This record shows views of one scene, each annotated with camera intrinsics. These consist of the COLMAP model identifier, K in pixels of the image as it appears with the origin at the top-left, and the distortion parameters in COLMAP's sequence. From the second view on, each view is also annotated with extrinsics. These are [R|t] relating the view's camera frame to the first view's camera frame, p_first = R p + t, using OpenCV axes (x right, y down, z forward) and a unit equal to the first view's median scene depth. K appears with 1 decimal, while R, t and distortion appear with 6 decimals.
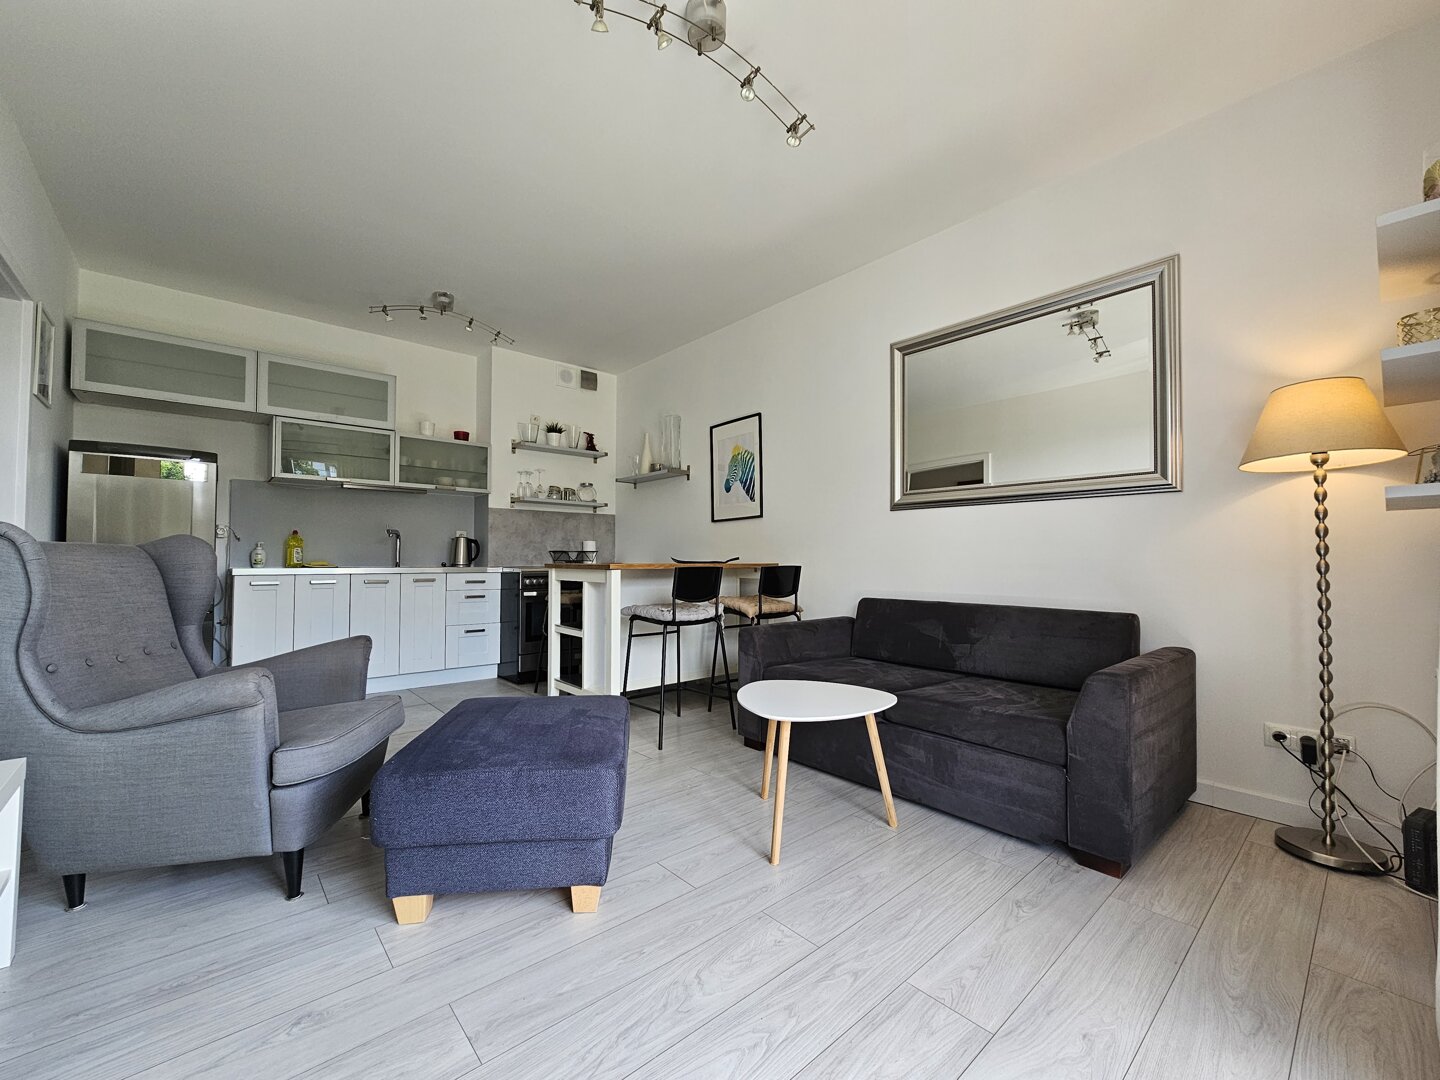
lens RADIAL K [[587.8, 0, 711.6], [0, 587.8, 545.6], [0, 0, 1]] dist [-0.000796, -0.000225]
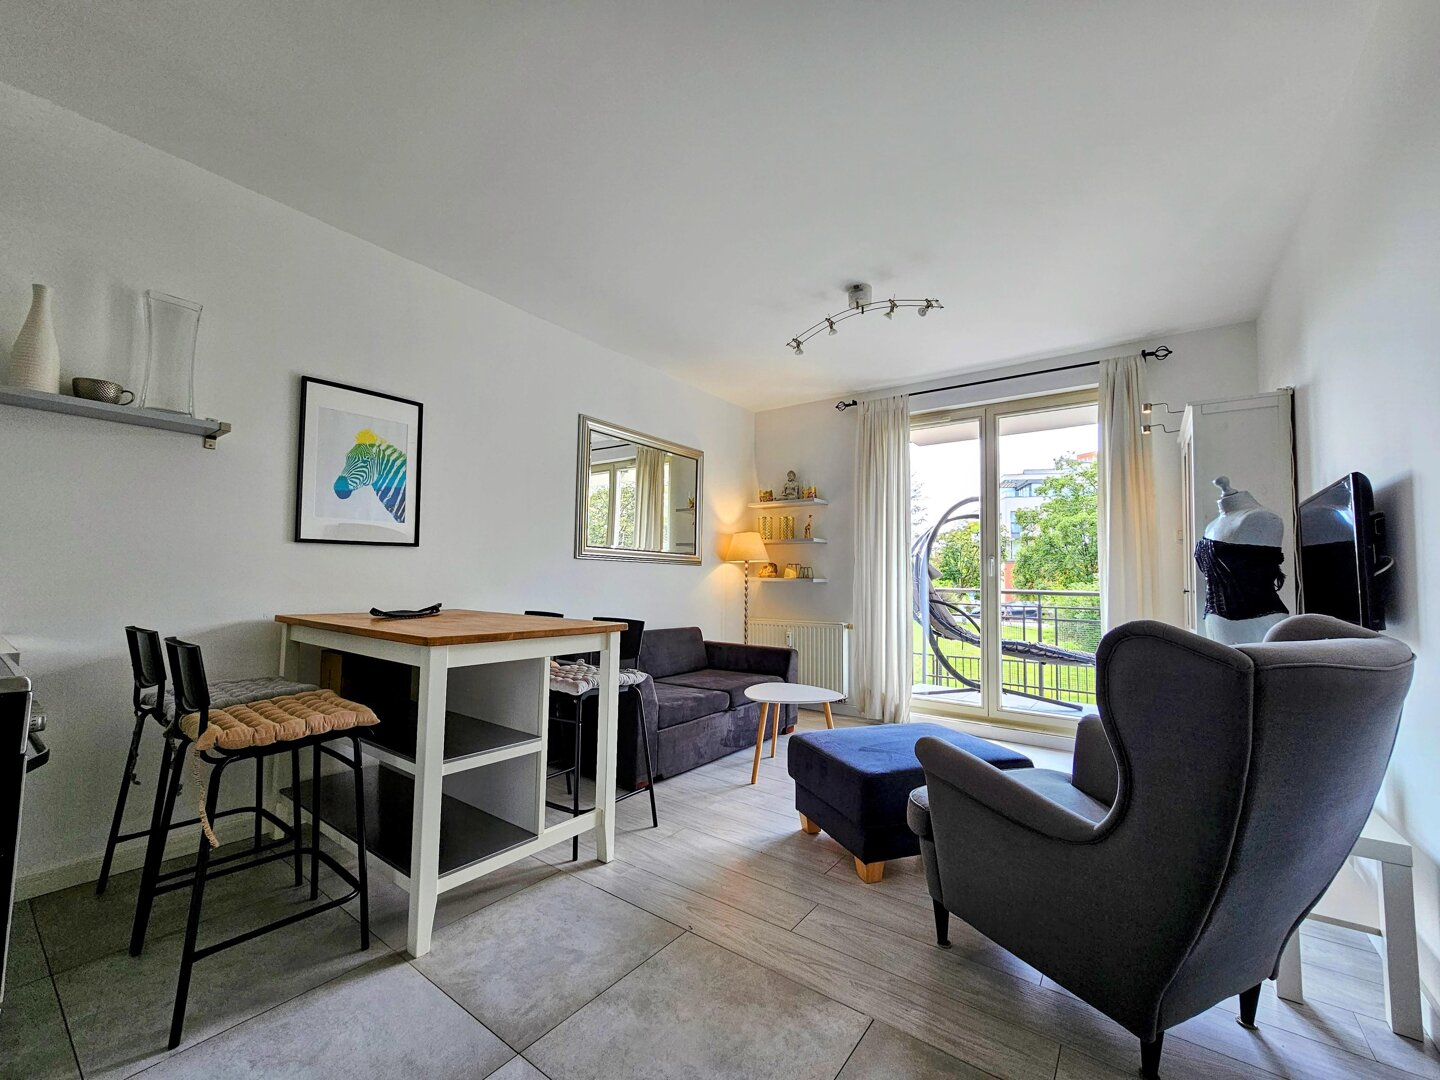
lens RADIAL K [[587.8, 0, 711.6], [0, 587.8, 545.6], [0, 0, 1]] dist [-0.000796, -0.000225]
pose [[-0.207419, 0.047059, 0.977120, -0.691308], [-0.043641, 0.997403, -0.057300, -0.022319], [-0.977278, -0.054528, -0.204826, 0.774954]]
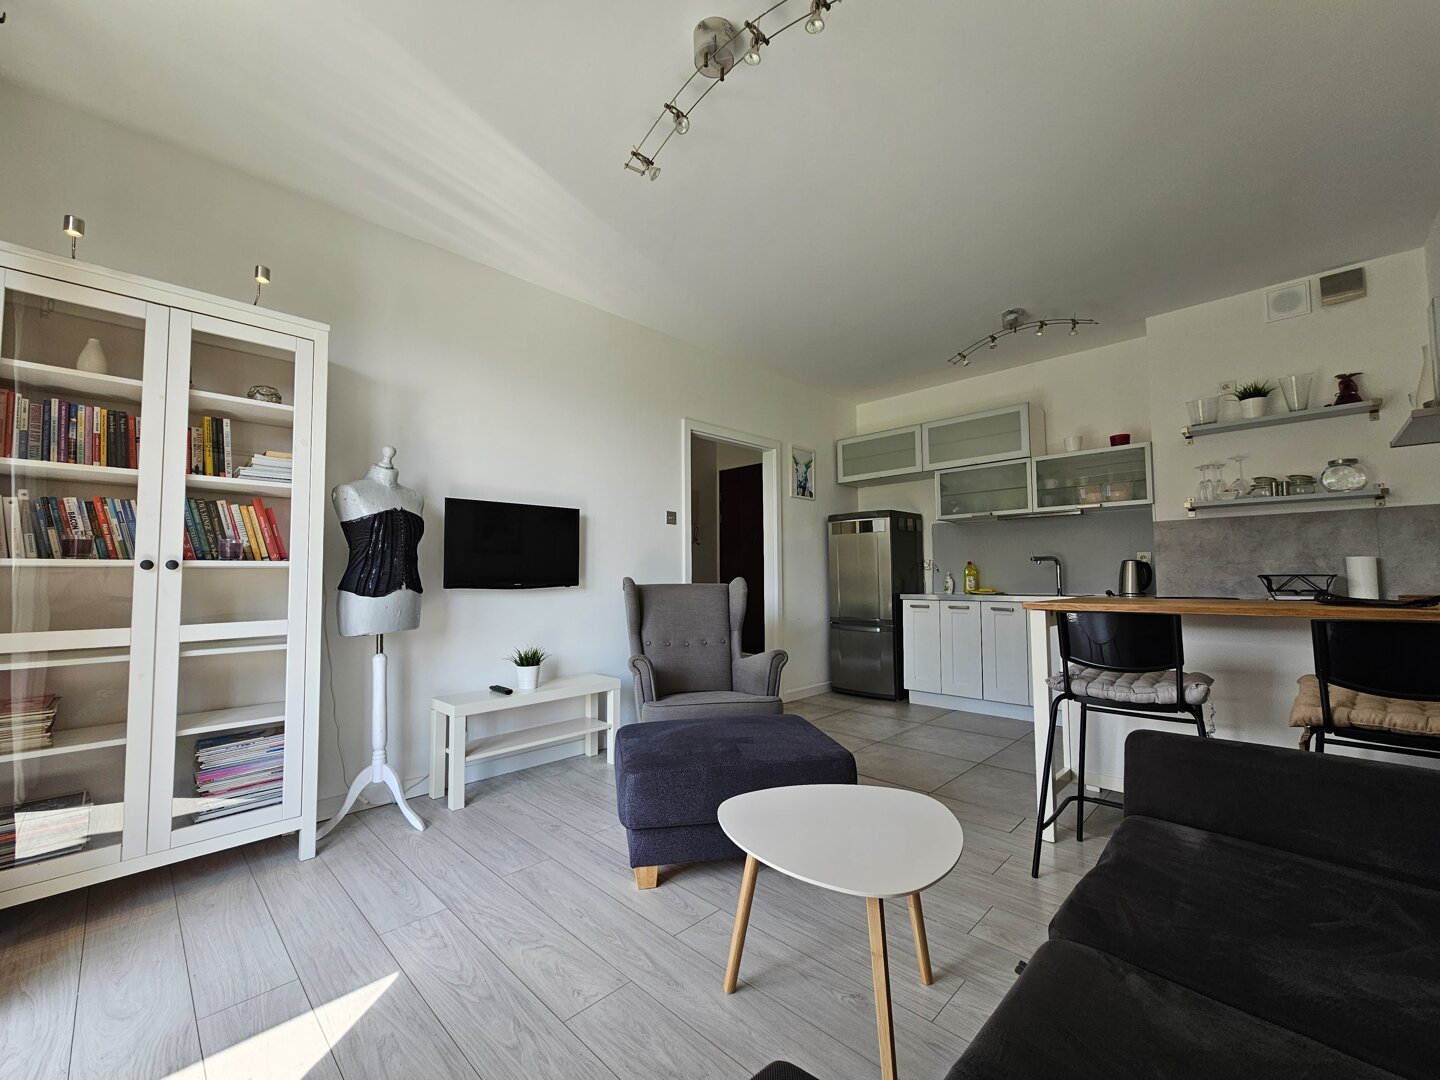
lens RADIAL K [[590.5, 0, 720.0], [0, 590.5, 540.0], [0, 0, 1]] dist [0.000550, 0.000209]
pose [[0.078560, -0.067462, -0.994624, 0.407397], [0.031404, 0.997380, -0.065169, -0.007592], [0.996415, -0.026116, 0.080472, 0.404656]]
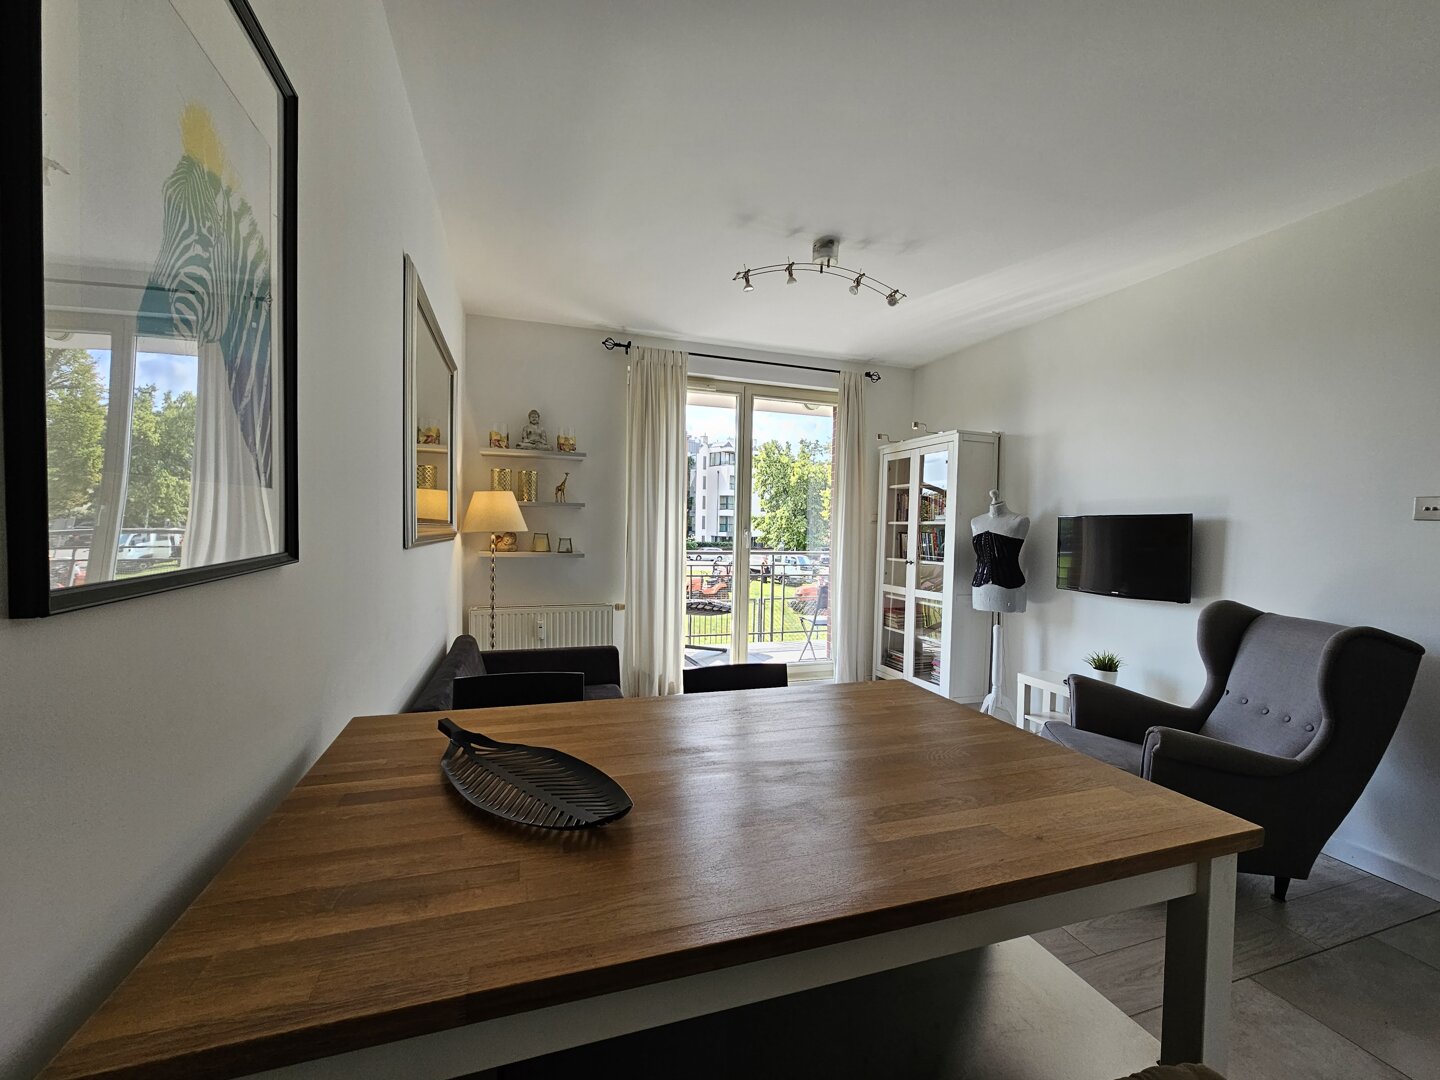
lens RADIAL K [[587.8, 0, 711.6], [0, 587.8, 545.6], [0, 0, 1]] dist [-0.000796, -0.000225]
pose [[-0.921329, -0.034469, 0.387252, -0.154252], [-0.033048, 0.999400, 0.010330, -0.060566], [-0.387376, -0.003281, -0.921916, 1.126525]]
